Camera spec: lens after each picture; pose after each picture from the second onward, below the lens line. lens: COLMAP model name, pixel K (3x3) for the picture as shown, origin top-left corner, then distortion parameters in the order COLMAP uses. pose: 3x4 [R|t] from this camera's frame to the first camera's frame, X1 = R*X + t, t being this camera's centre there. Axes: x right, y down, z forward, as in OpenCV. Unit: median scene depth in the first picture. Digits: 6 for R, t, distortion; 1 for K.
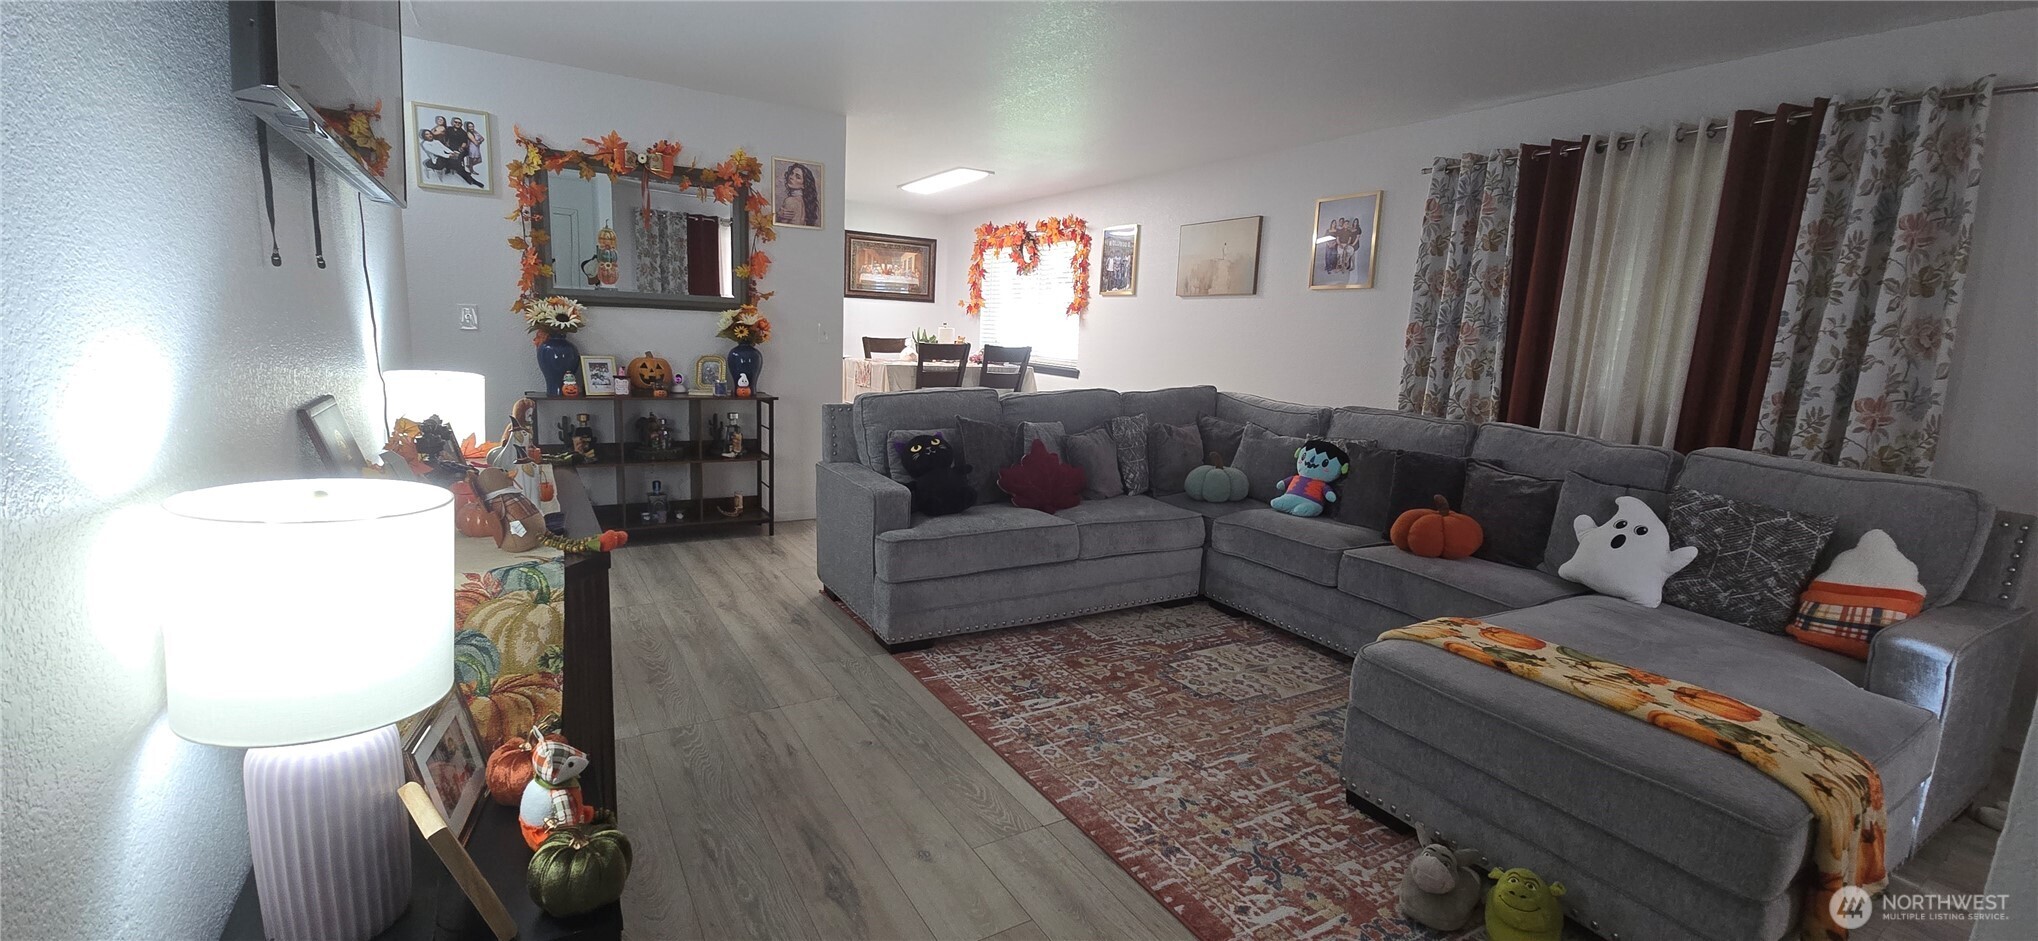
lens RADIAL K [[829.0, 0, 1021.9], [0, 829.0, 465.9], [0, 0, 1]] dist [0.000673, -0.000593]
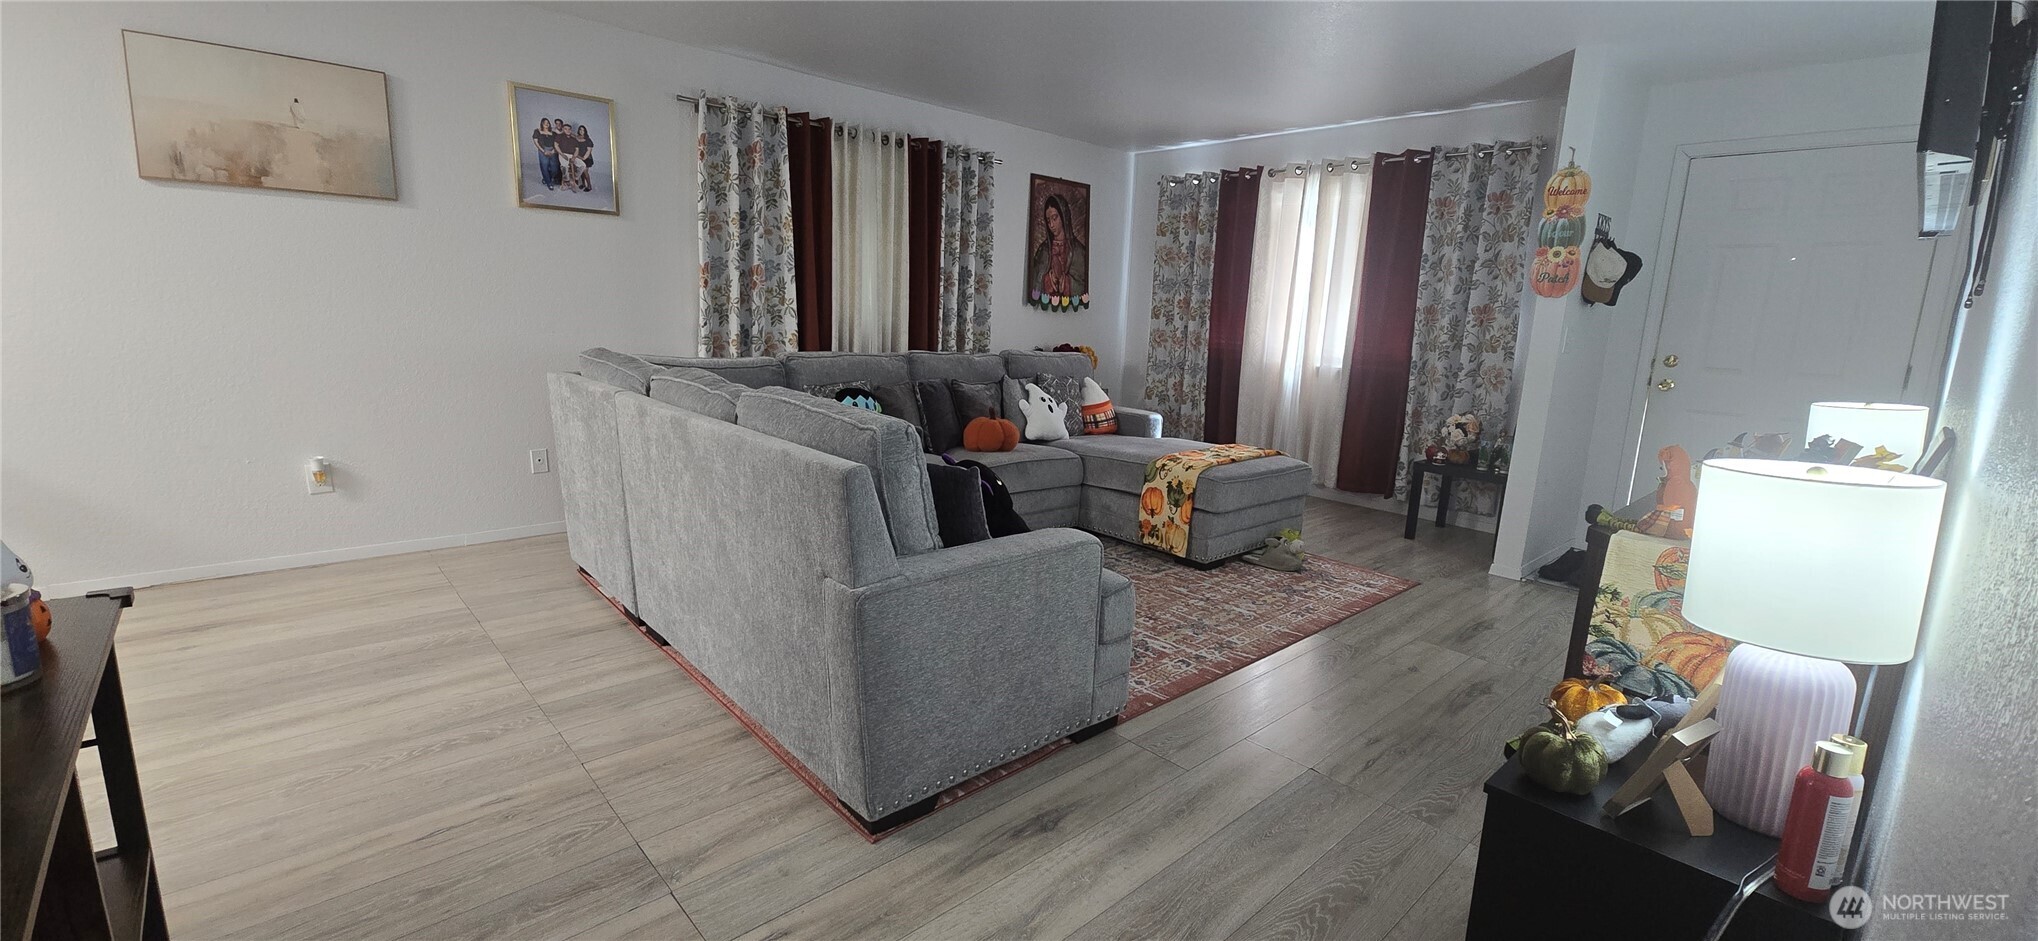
lens RADIAL K [[835.2, 0, 1019.5], [0, 835.2, 477.8], [0, 0, 1]] dist [0.000197, -0.000141]
pose [[-0.199457, -0.247431, 0.948153, -0.877194], [0.112437, 0.955426, 0.272982, -0.232694], [-0.973434, 0.161056, -0.162746, 1.252064]]
